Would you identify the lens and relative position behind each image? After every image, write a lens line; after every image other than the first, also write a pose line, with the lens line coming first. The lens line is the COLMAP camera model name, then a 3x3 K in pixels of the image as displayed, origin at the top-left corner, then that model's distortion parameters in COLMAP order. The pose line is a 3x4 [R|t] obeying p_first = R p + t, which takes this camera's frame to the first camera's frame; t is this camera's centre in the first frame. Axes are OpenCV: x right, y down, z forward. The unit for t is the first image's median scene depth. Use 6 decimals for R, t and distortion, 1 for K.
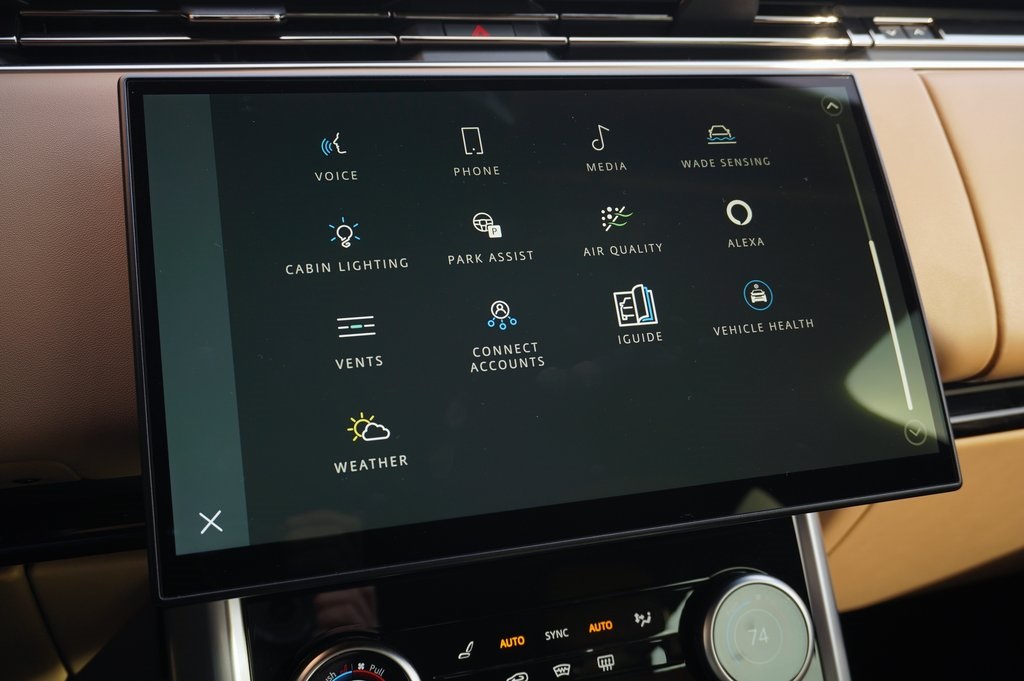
lens RADIAL K [[995.8, 0, 510.3], [0, 995.8, 343.0], [0, 0, 1]] dist [0.010207, 0.000000]
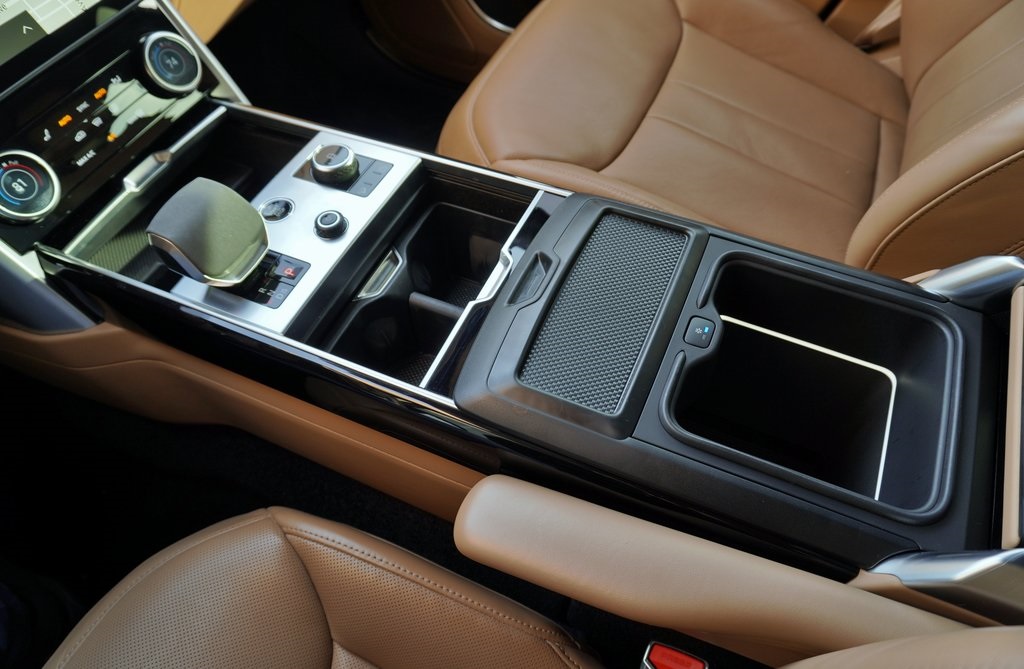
lens RADIAL K [[717.5, 0, 511.2], [0, 717.5, 345.2], [0, 0, 1]] dist [0.003393, 0.004794]
pose [[0.669911, -0.617817, 0.411730, -0.255443], [0.258653, 0.714030, 0.650584, -0.074407], [-0.695930, -0.329338, 0.638137, -0.630658]]
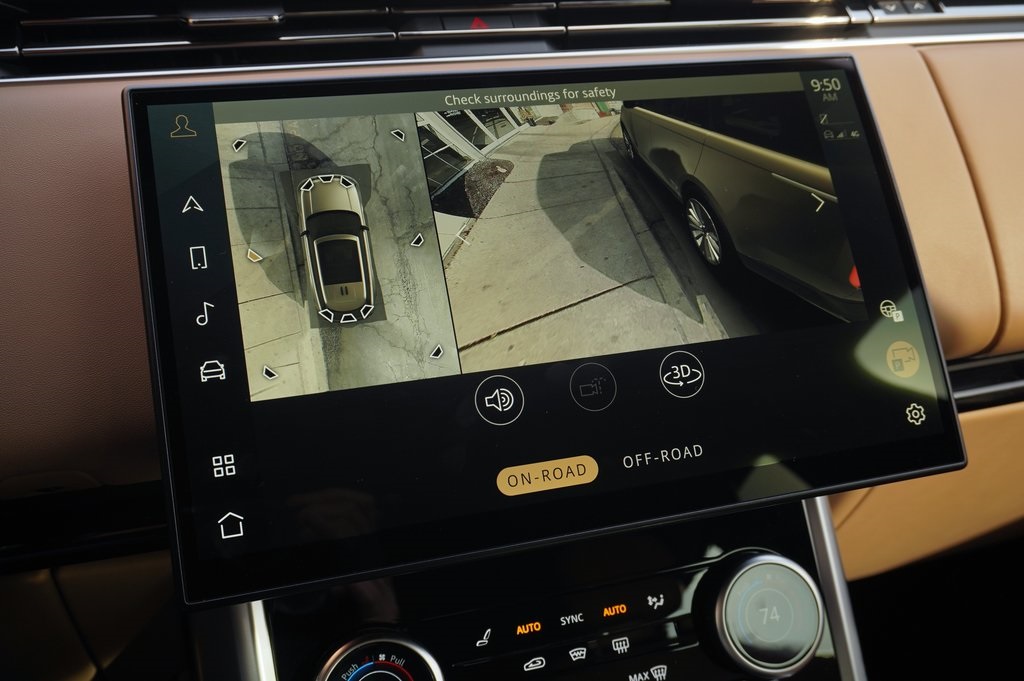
lens RADIAL K [[995.8, 0, 508.9], [0, 995.8, 344.1], [0, 0, 1]] dist [0.010207, 0.000000]
pose [[0.999523, -0.029930, -0.007662, -0.001660], [0.030176, 0.998954, 0.034349, -0.025809], [0.006626, -0.034564, 0.999381, -0.011319]]
